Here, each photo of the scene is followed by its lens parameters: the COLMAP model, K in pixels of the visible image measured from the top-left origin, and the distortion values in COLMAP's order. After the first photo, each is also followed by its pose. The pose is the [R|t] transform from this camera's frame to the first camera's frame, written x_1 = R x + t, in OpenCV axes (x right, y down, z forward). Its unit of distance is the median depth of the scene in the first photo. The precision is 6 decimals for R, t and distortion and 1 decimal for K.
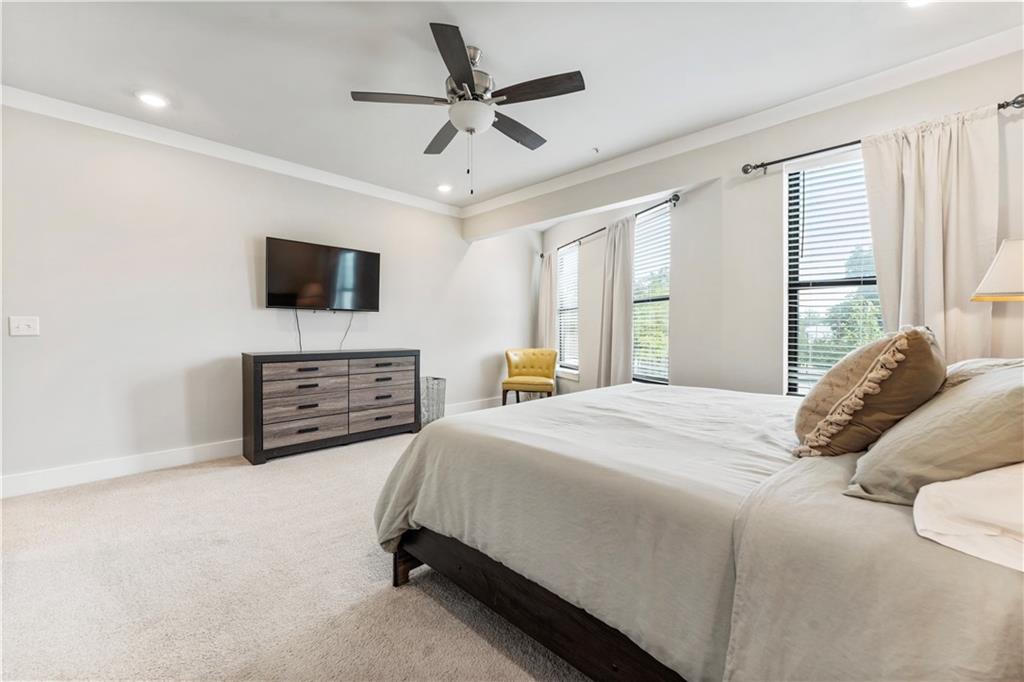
lens RADIAL K [[417.9, 0, 515.1], [0, 417.9, 336.9], [0, 0, 1]] dist [0.000741, -0.000049]
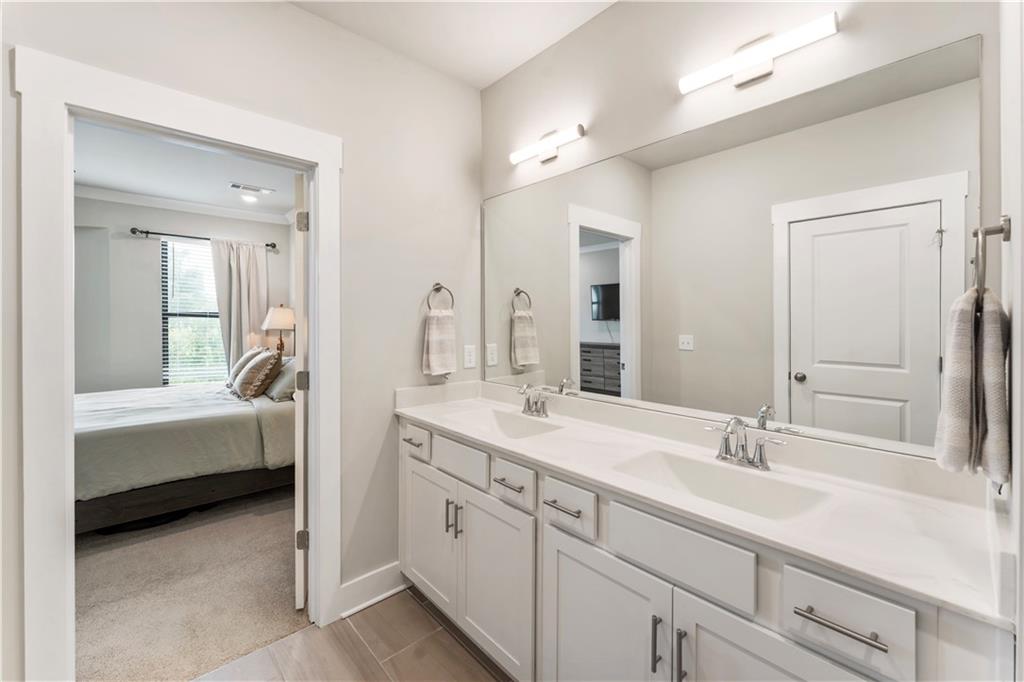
lens RADIAL K [[417.9, 0, 510.6], [0, 417.9, 327.8], [0, 0, 1]] dist [0.000741, -0.000049]
pose [[0.063348, -0.007826, 0.997961, -0.805789], [0.007196, 0.999947, 0.007384, -0.080138], [-0.997966, 0.006713, 0.063401, -0.367668]]
